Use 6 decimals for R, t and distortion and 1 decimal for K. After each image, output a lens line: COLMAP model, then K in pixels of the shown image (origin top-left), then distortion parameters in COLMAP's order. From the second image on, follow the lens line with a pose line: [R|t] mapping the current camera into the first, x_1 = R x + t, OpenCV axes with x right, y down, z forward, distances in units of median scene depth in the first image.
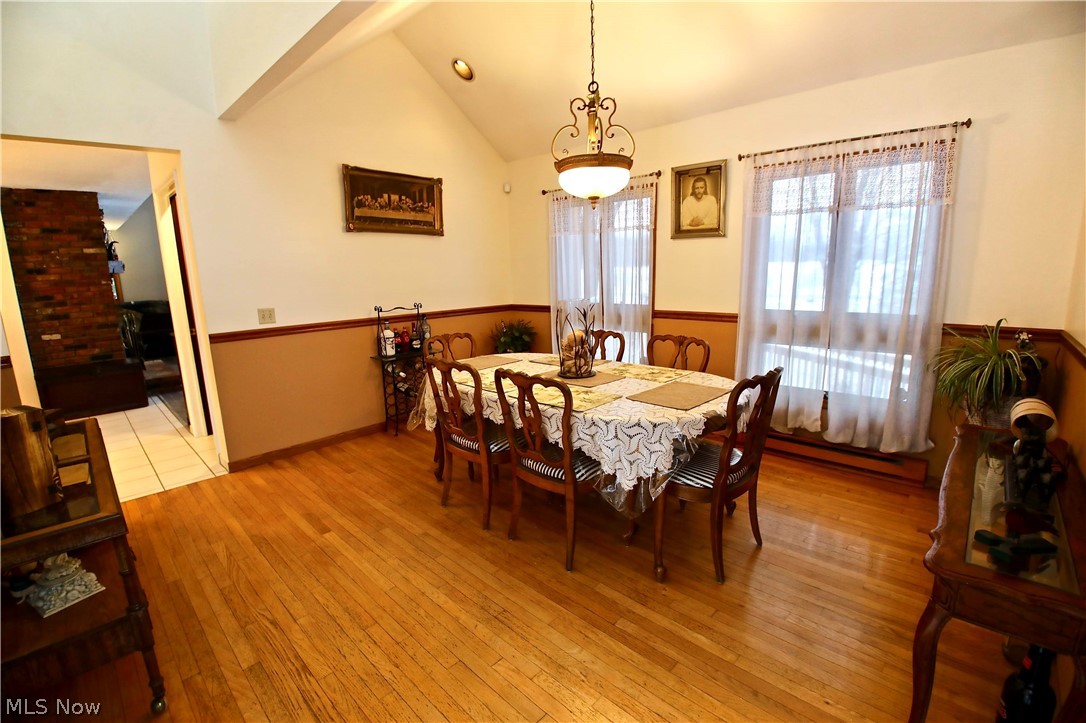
lens RADIAL K [[477.1, 0, 533.2], [0, 477.1, 366.5], [0, 0, 1]] dist [-0.032464, -0.006025]
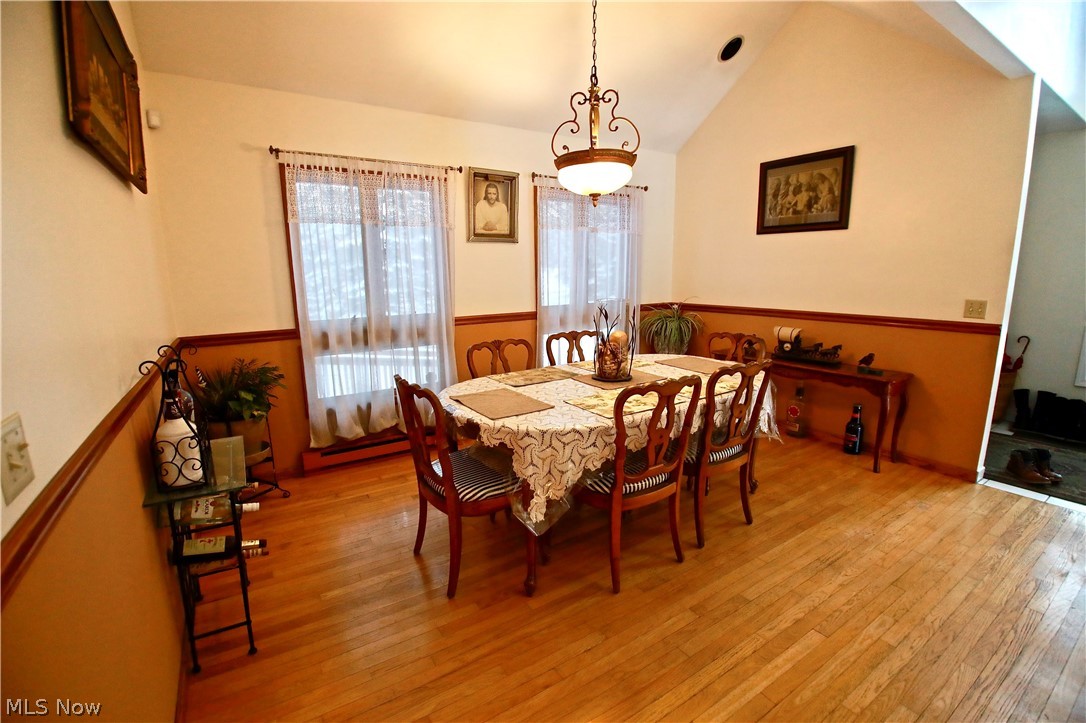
lens RADIAL K [[477.1, 0, 533.2], [0, 477.1, 366.5], [0, 0, 1]] dist [-0.032464, -0.006025]
pose [[0.226011, -0.165464, 0.959969, -0.730773], [0.198425, 0.972627, 0.120930, -0.128256], [-0.953701, 0.163151, 0.252657, 0.767446]]
